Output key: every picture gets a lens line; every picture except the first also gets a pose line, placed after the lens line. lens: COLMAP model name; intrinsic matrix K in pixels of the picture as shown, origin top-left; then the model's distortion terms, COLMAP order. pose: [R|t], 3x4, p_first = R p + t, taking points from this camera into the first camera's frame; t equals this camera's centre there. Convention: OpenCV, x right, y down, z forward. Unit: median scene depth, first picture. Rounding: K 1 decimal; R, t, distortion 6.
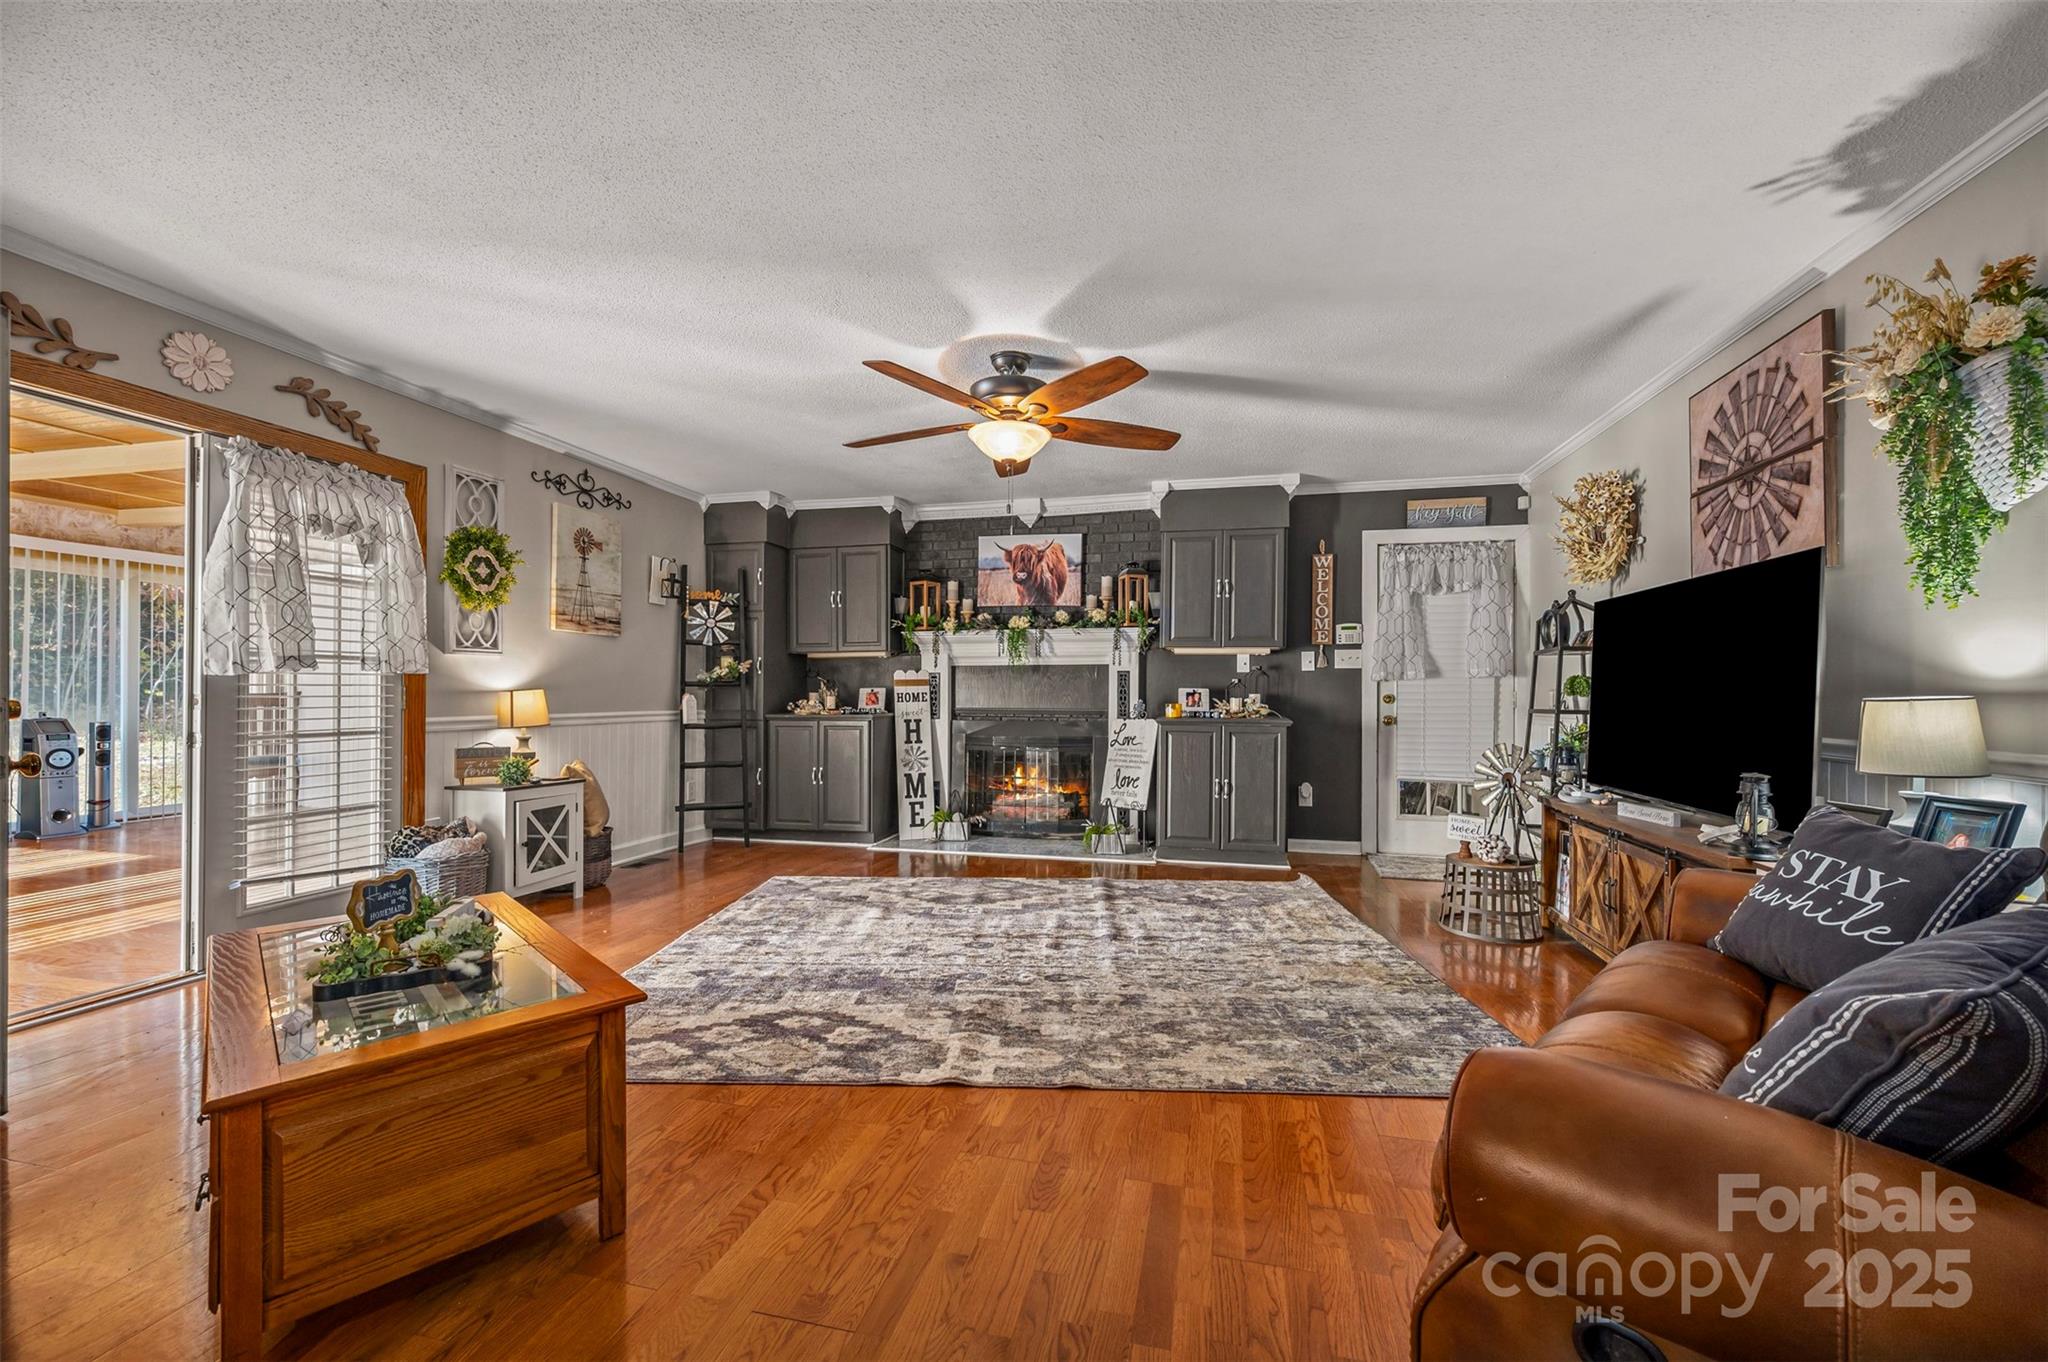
lens RADIAL K [[818.9, 0, 1028.1], [0, 818.9, 695.3], [0, 0, 1]] dist [0.001633, -0.000054]
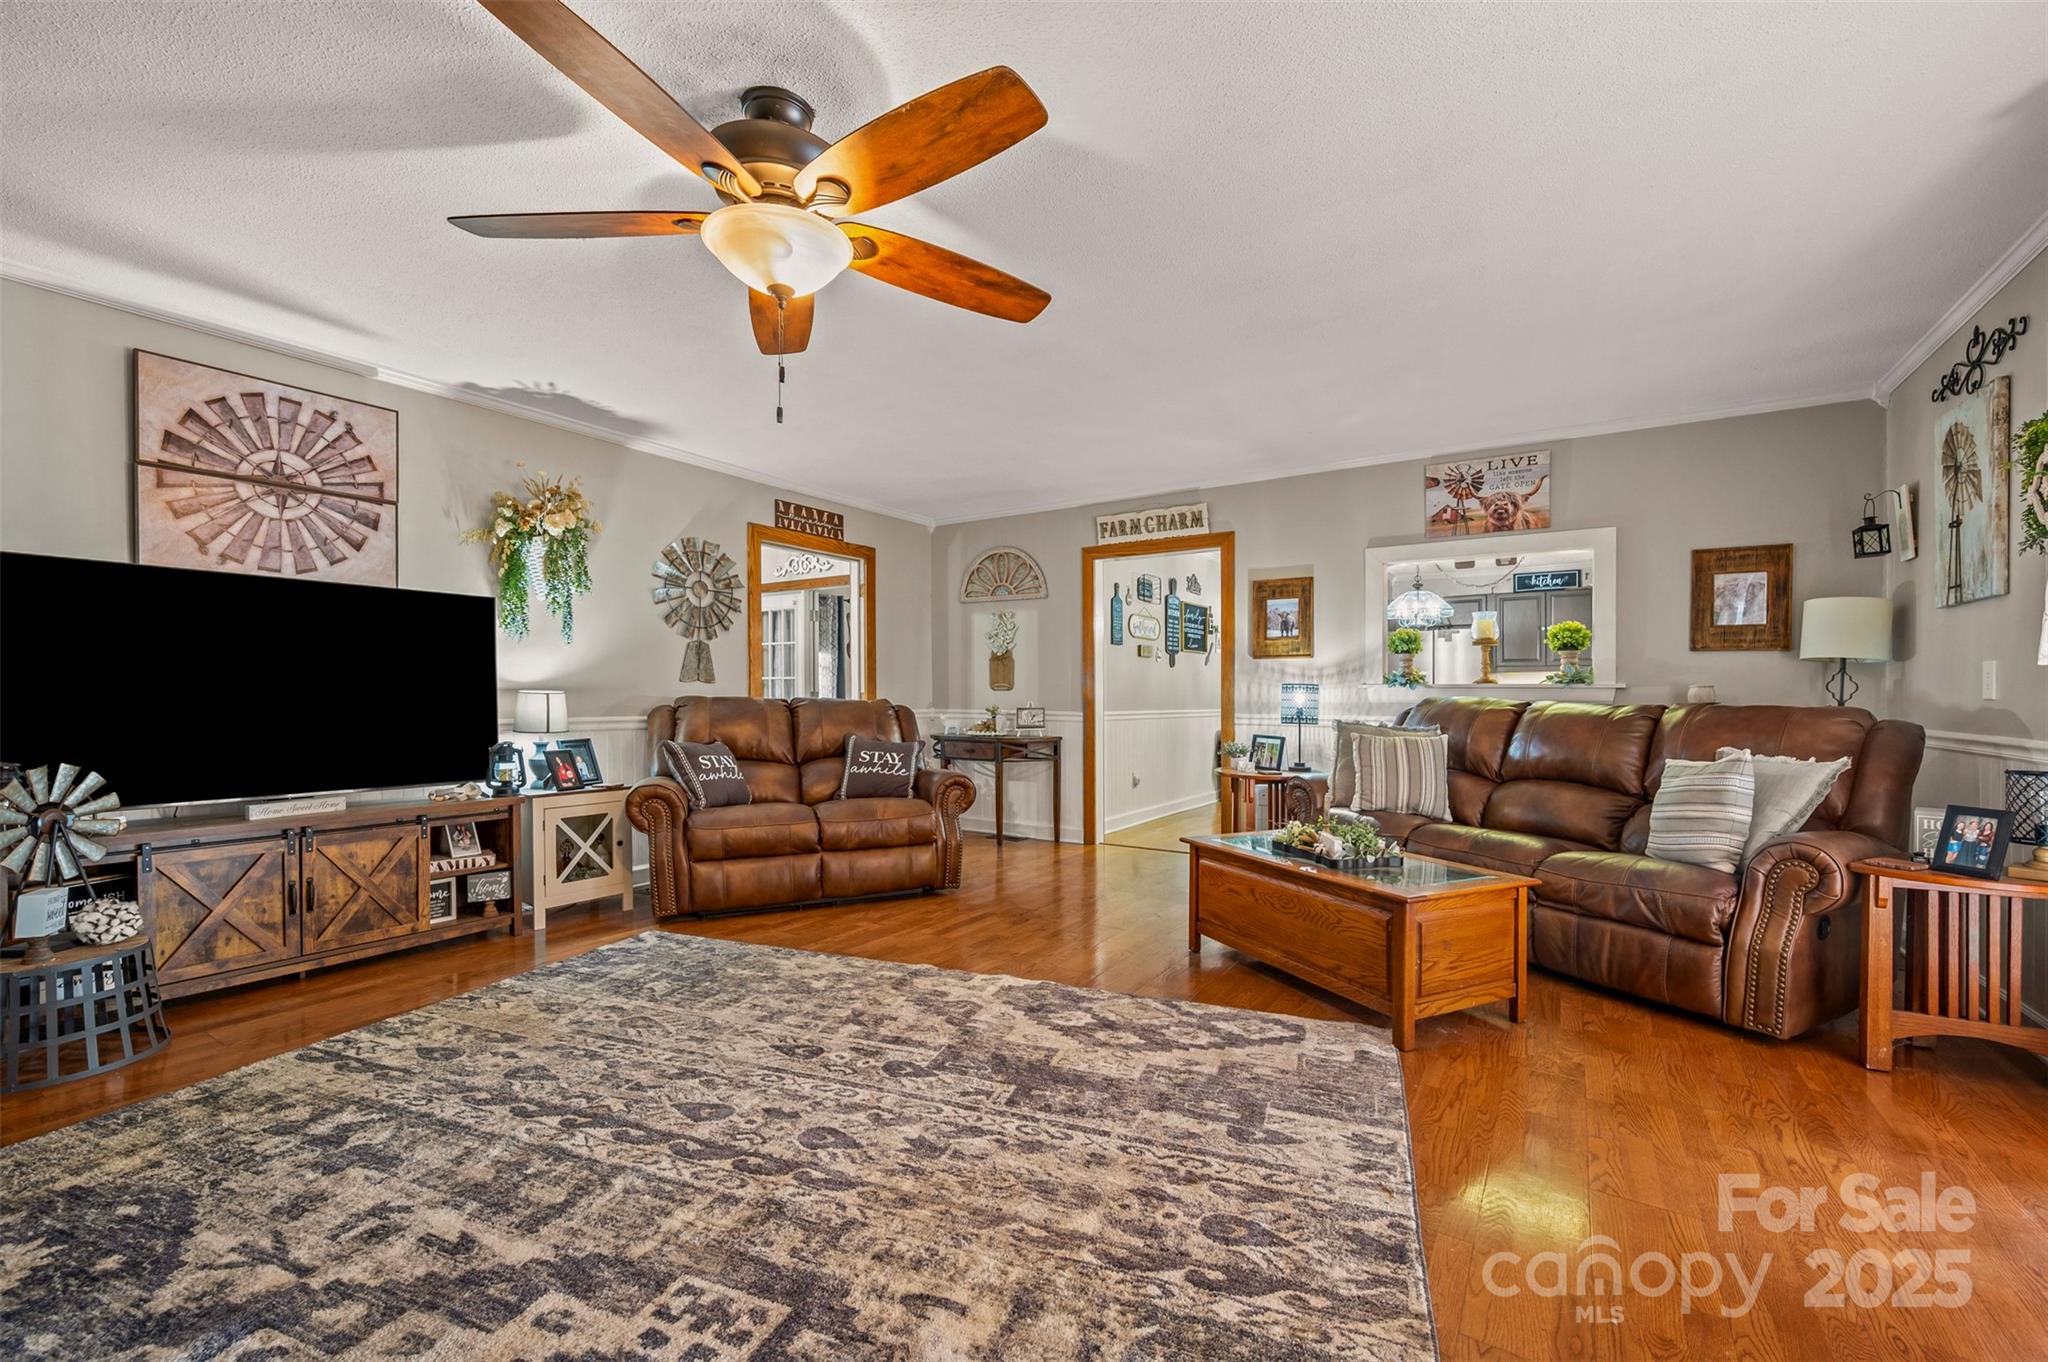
lens RADIAL K [[818.9, 0, 1024.3], [0, 818.9, 692.9], [0, 0, 1]] dist [0.001633, -0.000054]
pose [[-0.939807, -0.010278, 0.341551, -0.256283], [-0.009784, 0.999947, 0.003169, -0.005368], [-0.341565, -0.000364, -0.939858, 0.997024]]
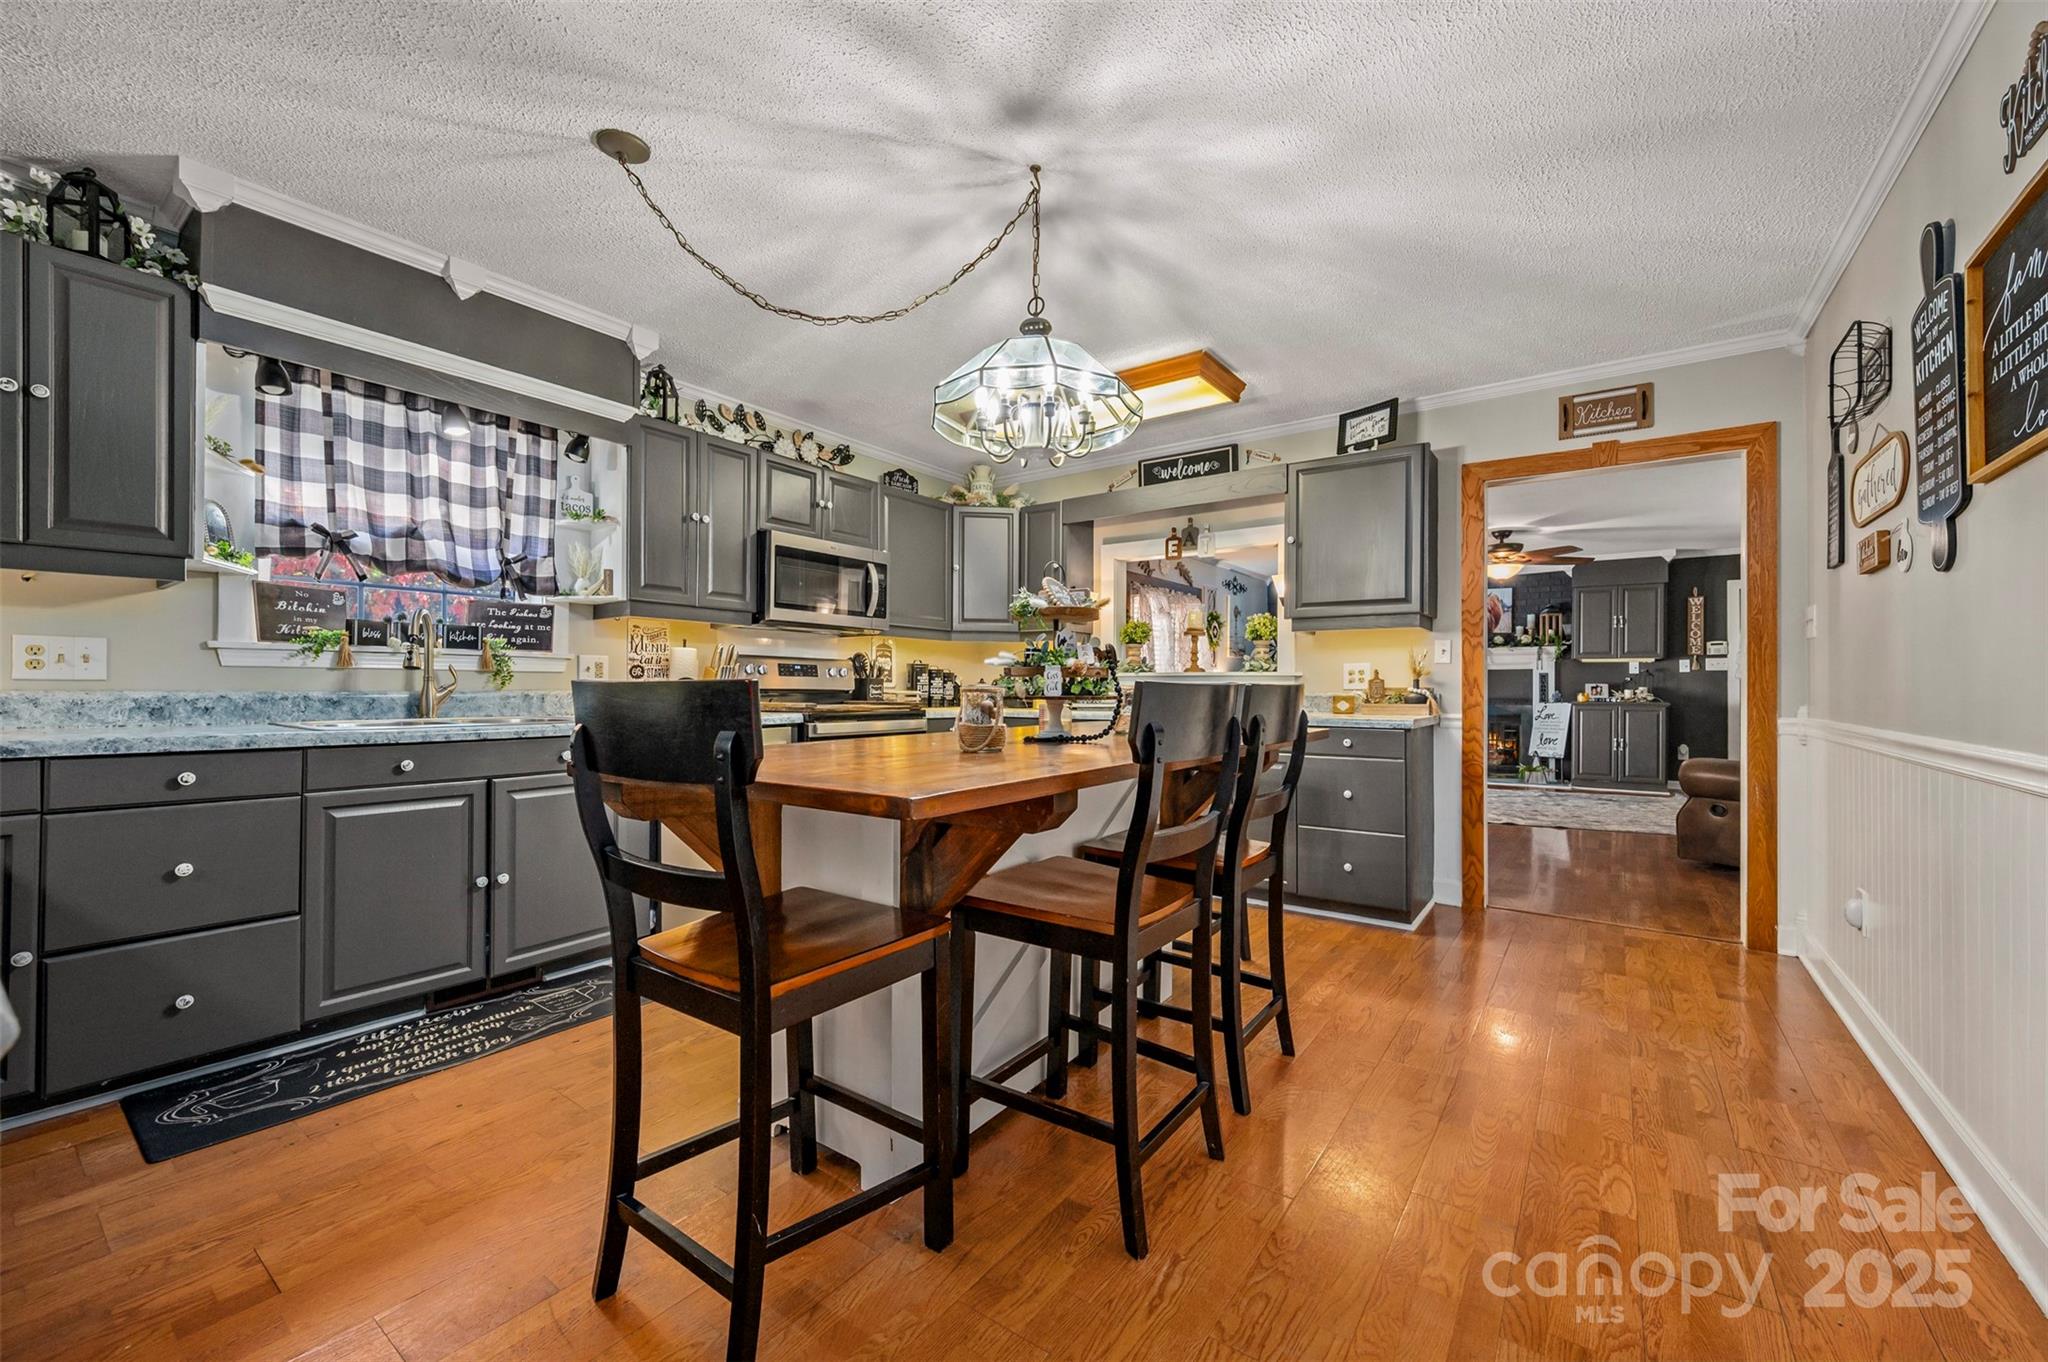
lens RADIAL K [[818.9, 0, 1020.4], [0, 818.9, 683.6], [0, 0, 1]] dist [0.001633, -0.000054]
pose [[0.926142, -0.003850, -0.377155, -0.247774], [0.001202, 0.999973, -0.007257, 0.001959], [0.377172, 0.006268, 0.926122, -0.951778]]
